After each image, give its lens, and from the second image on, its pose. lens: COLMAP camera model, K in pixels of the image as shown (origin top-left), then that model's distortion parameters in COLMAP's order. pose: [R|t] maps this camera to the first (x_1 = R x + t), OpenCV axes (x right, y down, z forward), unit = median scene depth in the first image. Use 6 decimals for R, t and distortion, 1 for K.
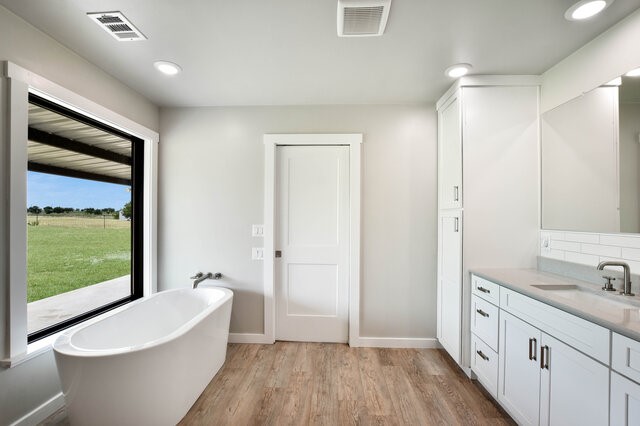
lens RADIAL K [[286.6, 0, 320.0], [0, 286.6, 213.0], [0, 0, 1]] dist [0.000952, 0.000659]
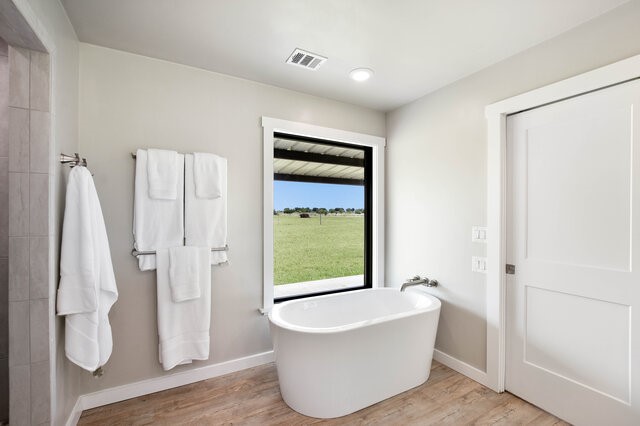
lens RADIAL K [[286.6, 0, 320.0], [0, 286.6, 213.0], [0, 0, 1]] dist [0.000952, 0.000659]
pose [[0.537196, -0.010617, -0.843390, 0.205836], [0.013208, 0.999904, -0.004175, 0.001792], [0.843354, -0.008897, 0.537285, 0.235622]]
